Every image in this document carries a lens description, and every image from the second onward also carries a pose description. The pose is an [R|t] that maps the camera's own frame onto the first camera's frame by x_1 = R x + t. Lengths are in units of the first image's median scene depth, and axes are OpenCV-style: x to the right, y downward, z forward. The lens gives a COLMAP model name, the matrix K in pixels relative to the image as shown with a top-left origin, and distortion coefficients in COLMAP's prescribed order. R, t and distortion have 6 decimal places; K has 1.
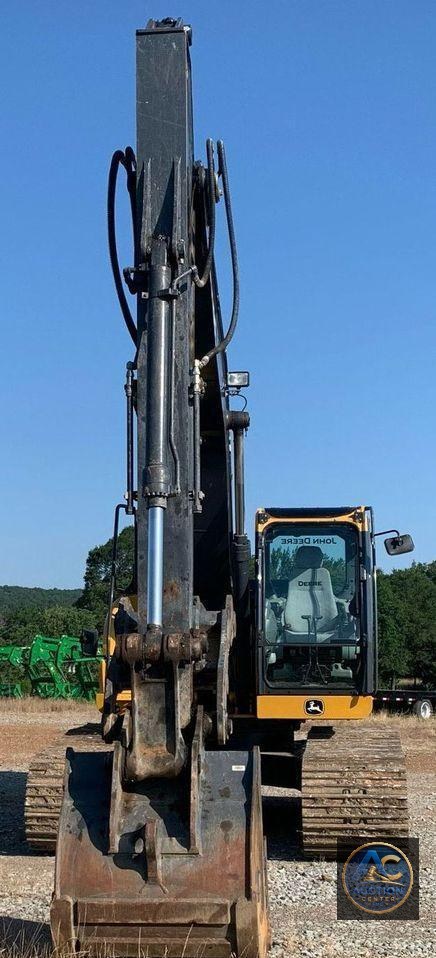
lens RADIAL K [[1336.8, 0, 155.0], [0, 1336.8, 524.7], [0, 0, 1]] dist [0.143913, -0.086842]
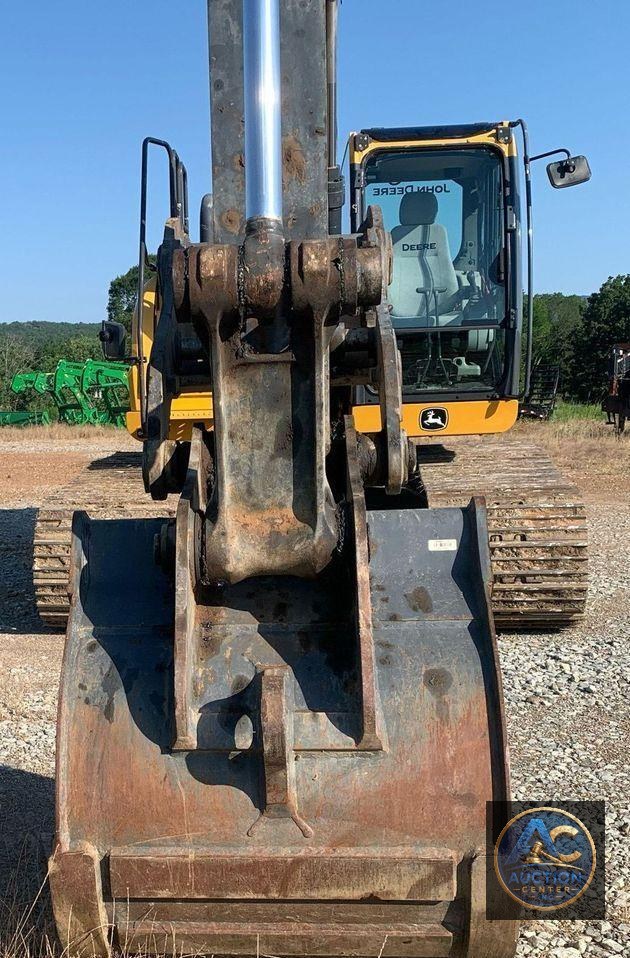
lens RADIAL K [[1210.3, 0, 166.1], [0, 1210.3, 579.9], [0, 0, 1]] dist [0.200934, -0.607322]
pose [[0.999482, -0.029536, -0.012802, -0.018982], [0.031819, 0.966744, 0.253760, 0.054851], [0.004881, -0.254036, 0.967182, 0.391286]]
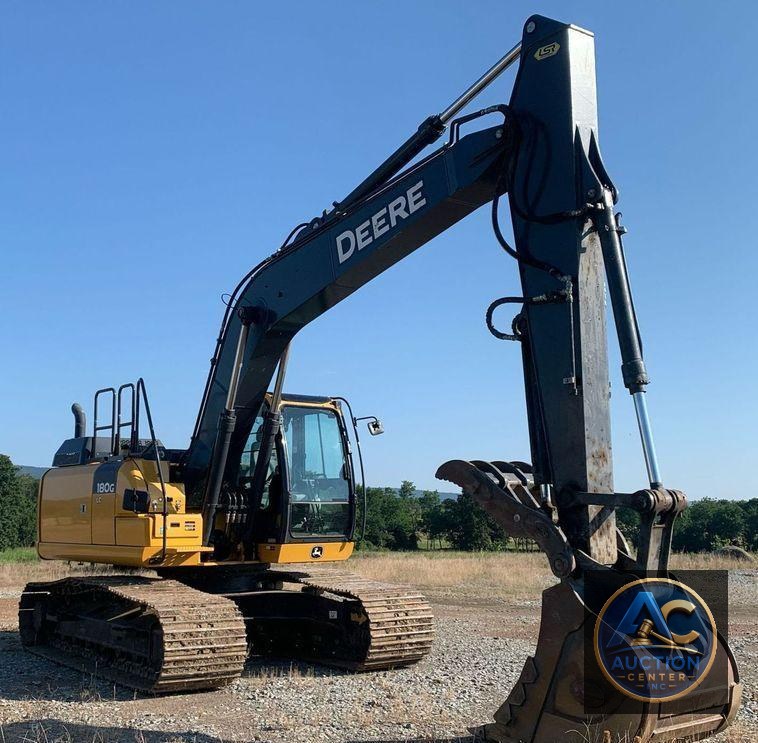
lens RADIAL K [[1019.5, 0, 344.0], [0, 1019.5, 372.7], [0, 0, 1]] dist [0.204639, -0.570508]
pose [[0.729039, 0.092315, 0.678218, -0.594636], [-0.061023, 0.995684, -0.069931, 0.036955], [-0.681747, 0.009596, 0.731525, 0.303797]]
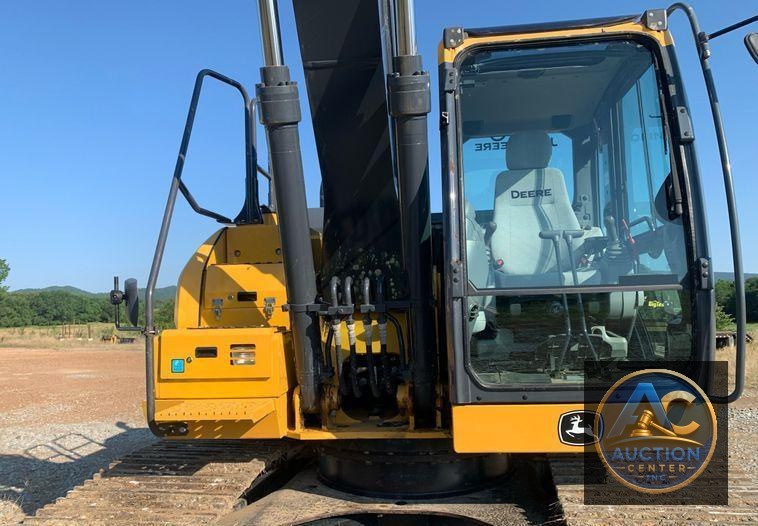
lens RADIAL K [[588.7, 0, 379.4], [0, 588.7, 282.5], [0, 0, 1]] dist [0.007839, 0.002406]
pose [[0.999370, -0.031596, -0.016176, 0.062264], [0.032280, 0.998511, 0.043968, 0.084930], [0.014762, -0.044462, 0.998902, 0.894158]]
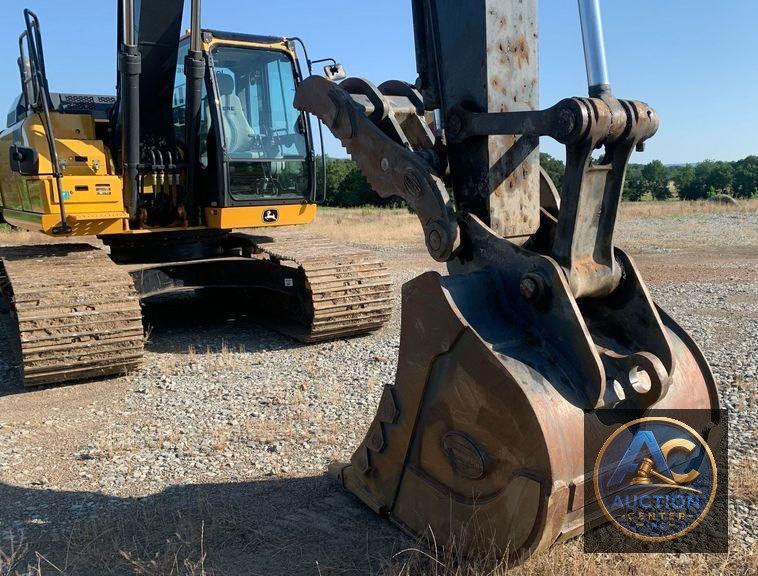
lens RADIAL K [[715.1, 0, 460.0], [0, 715.1, 313.1], [0, 0, 1]] dist [0.011074, -0.015989]
pose [[0.723982, -0.143706, 0.674684, -0.209515], [-0.039877, 0.967706, 0.248909, 0.064142], [-0.688665, -0.207110, 0.694871, 0.497000]]
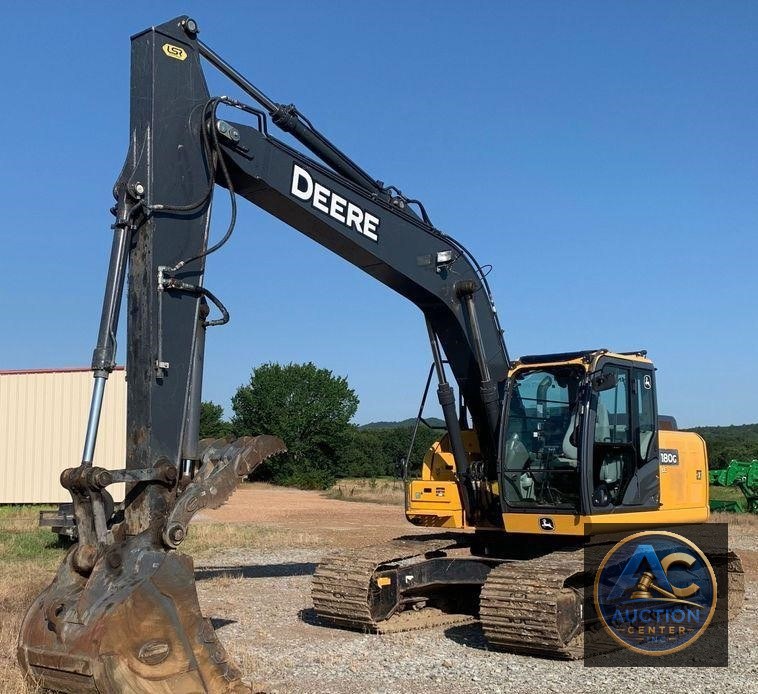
lens RADIAL K [[1021.9, 0, 304.8], [0, 1021.9, 377.8], [0, 0, 1]] dist [0.119787, 0.004192]
pose [[0.808620, -0.056349, -0.585627, 0.537212], [0.058099, 0.998185, -0.015823, 0.011408], [0.585456, -0.021229, 0.810426, 0.164499]]
